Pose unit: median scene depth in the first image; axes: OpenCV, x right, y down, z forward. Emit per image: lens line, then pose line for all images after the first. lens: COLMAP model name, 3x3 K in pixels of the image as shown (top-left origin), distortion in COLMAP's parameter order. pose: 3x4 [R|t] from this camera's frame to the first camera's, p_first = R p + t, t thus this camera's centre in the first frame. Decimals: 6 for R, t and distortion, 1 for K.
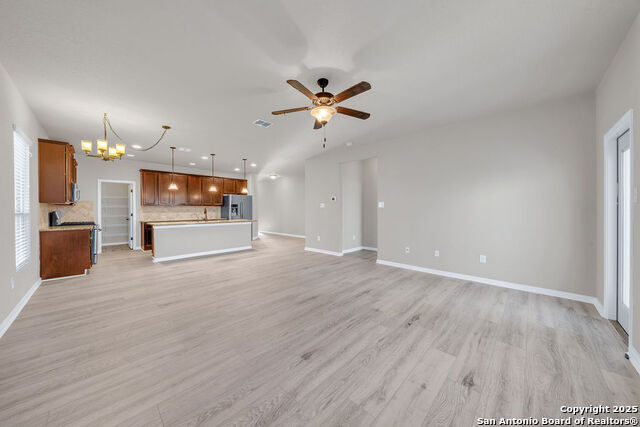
lens RADIAL K [[218.0, 0, 318.6], [0, 218.0, 212.2], [0, 0, 1]] dist [-0.008877, -0.000039]
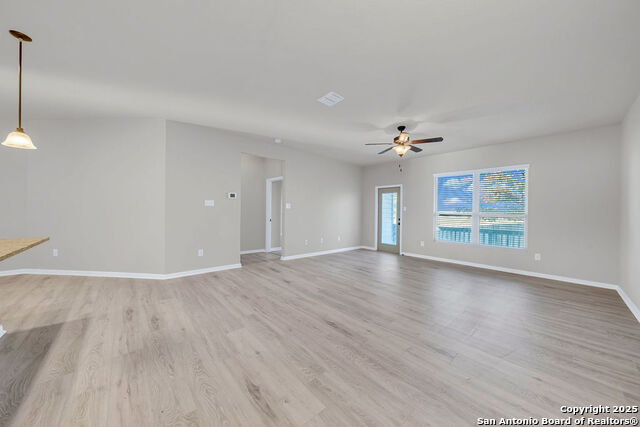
lens RADIAL K [[218.0, 0, 318.6], [0, 218.0, 212.2], [0, 0, 1]] dist [-0.008877, -0.000039]
pose [[0.077610, 0.000401, 0.996984, -0.796374], [-0.006516, 0.999979, 0.000106, -0.004570], [-0.996962, -0.006505, 0.077611, 0.757539]]
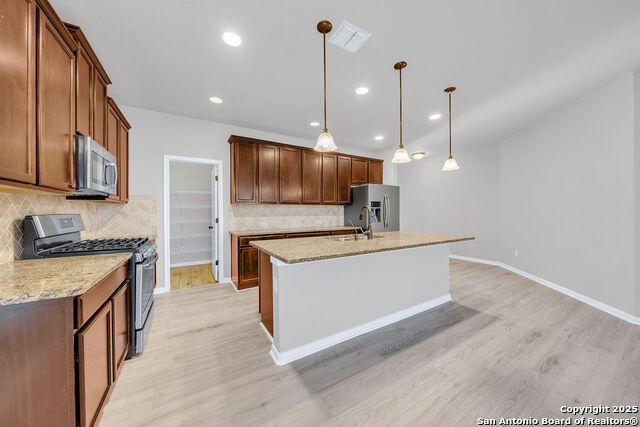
lens RADIAL K [[220.6, 0, 318.3], [0, 220.6, 212.9], [0, 0, 1]] dist [-0.000350, 0.000005]
pose [[0.965901, -0.000297, -0.258913, -0.626292], [-0.001523, 0.999976, -0.006826, -0.005616], [0.258909, 0.006988, 0.965877, 0.701412]]
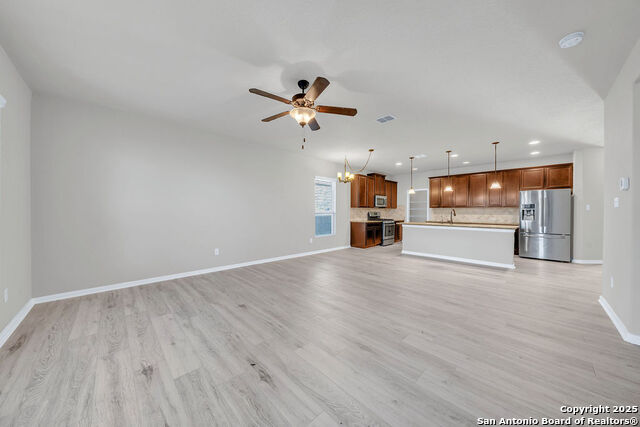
lens RADIAL K [[218.0, 0, 318.6], [0, 218.0, 212.2], [0, 0, 1]] dist [-0.008877, -0.000039]
pose [[-0.024642, 0.006909, -0.999672, 0.526475], [-0.018232, 0.999807, 0.007359, -0.007085], [0.999530, 0.018407, -0.024511, 0.563578]]
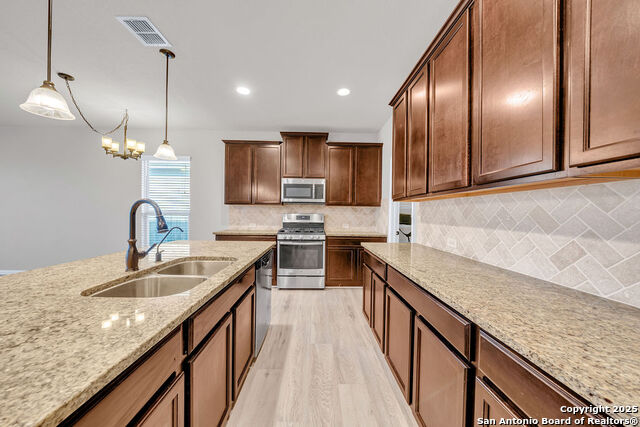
lens RADIAL K [[218.0, 0, 318.6], [0, 218.0, 212.2], [0, 0, 1]] dist [-0.008877, -0.000039]
pose [[-0.708019, -0.008195, -0.706146, -0.625115], [-0.018548, 0.999803, 0.006995, -0.016982], [0.705950, 0.018050, -0.708032, 1.560379]]
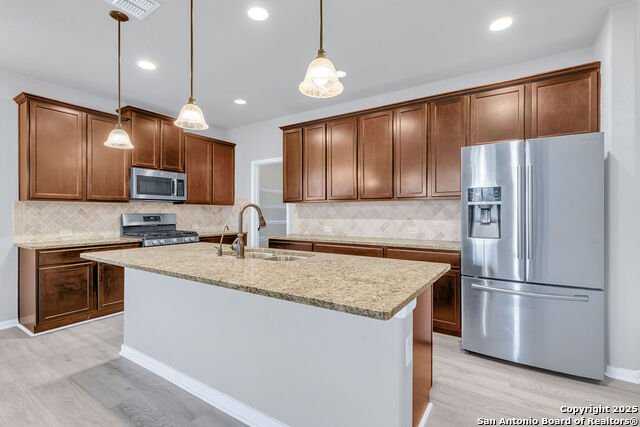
lens RADIAL K [[301.1, 0, 320.0], [0, 301.1, 213.5], [0, 0, 1]] dist [0.002306, 0.000421]
pose [[0.184953, 0.005590, -0.982732, -0.193473], [-0.011059, 0.999932, 0.003607, -0.014218], [0.982685, 0.010201, 0.185002, 1.275718]]
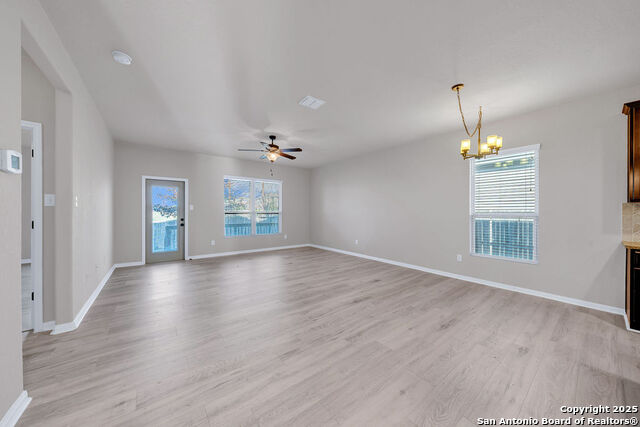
lens RADIAL K [[220.7, 0, 313.8], [0, 220.7, 212.1], [0, 0, 1]] dist [-0.008249, 0.000106]
pose [[-0.986737, -0.001632, 0.162321, -0.304036], [0.000519, 0.999913, 0.013203, -0.017164], [-0.162328, 0.013112, -0.986650, 1.382523]]
